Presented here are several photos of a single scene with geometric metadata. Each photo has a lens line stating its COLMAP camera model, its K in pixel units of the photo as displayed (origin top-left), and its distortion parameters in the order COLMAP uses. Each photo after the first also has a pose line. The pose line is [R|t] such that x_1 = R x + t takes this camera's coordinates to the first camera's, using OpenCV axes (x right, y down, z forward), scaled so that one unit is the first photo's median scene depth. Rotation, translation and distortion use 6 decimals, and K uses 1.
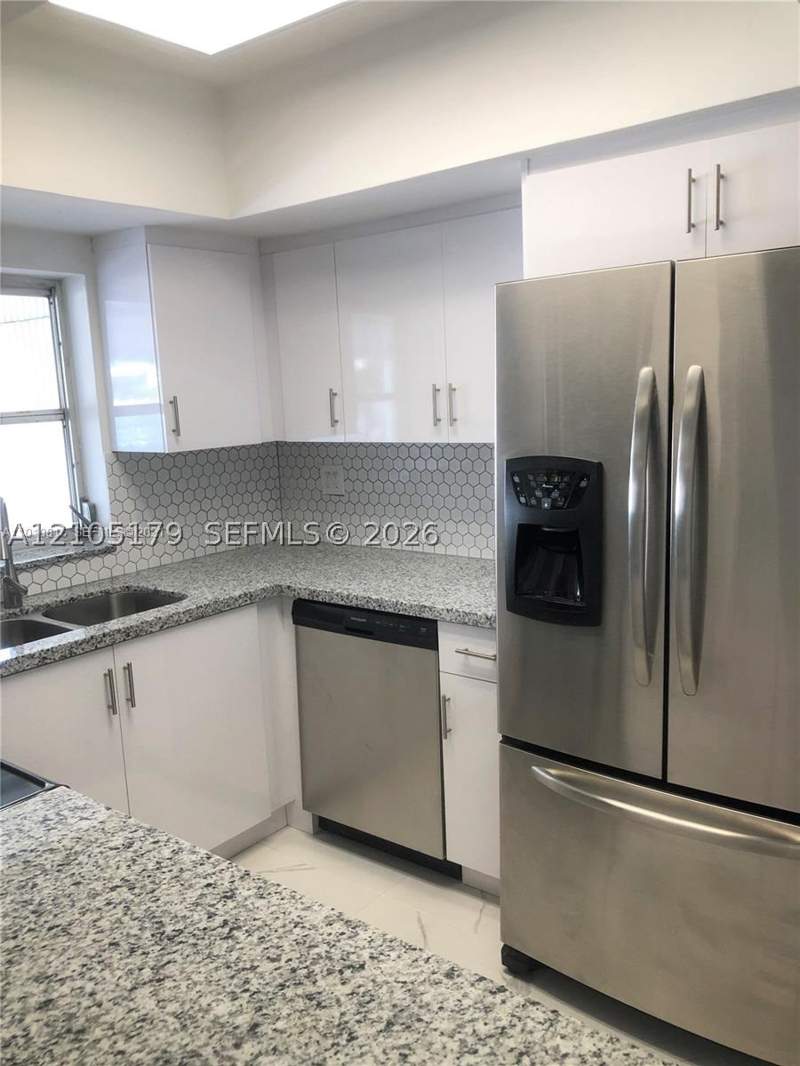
lens RADIAL K [[879.6, 0, 399.0], [0, 879.6, 542.0], [0, 0, 1]] dist [0.024398, -0.001926]
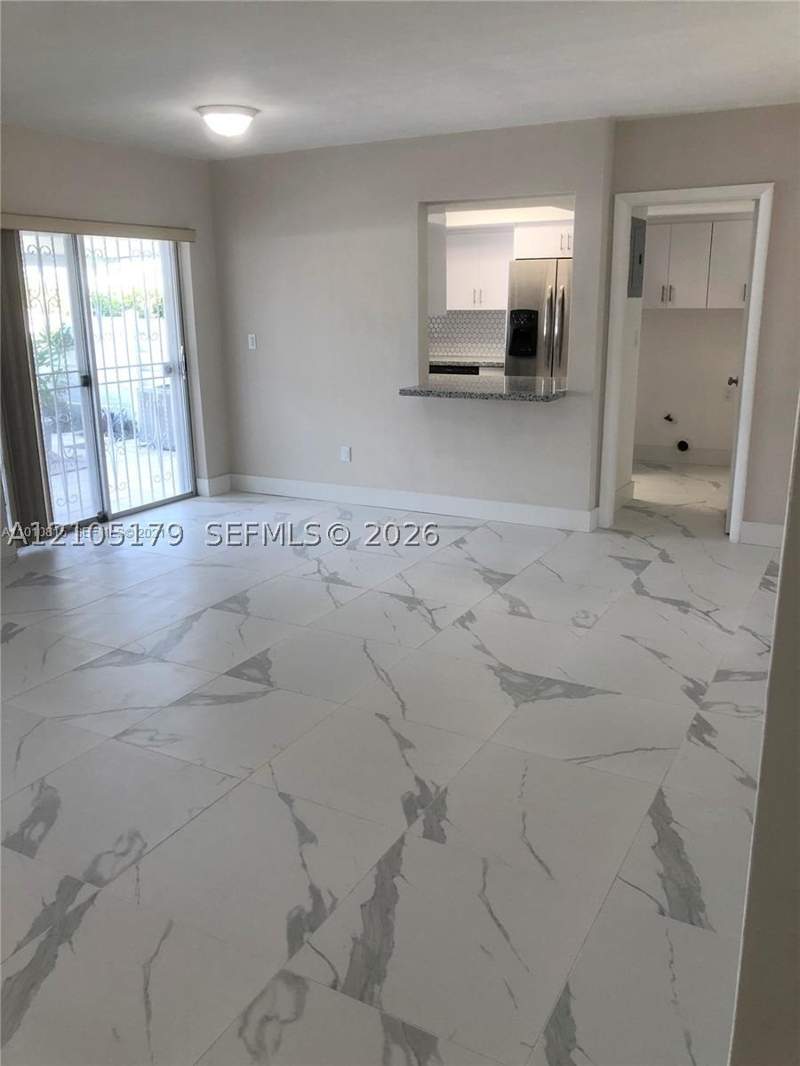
lens RADIAL K [[879.6, 0, 399.0], [0, 879.6, 542.0], [0, 0, 1]] dist [0.024398, -0.001926]
pose [[0.989472, 0.004370, 0.144657, -0.882479], [-0.017035, 0.996112, 0.086429, 0.570160], [-0.143717, -0.087983, 0.985700, -2.677665]]
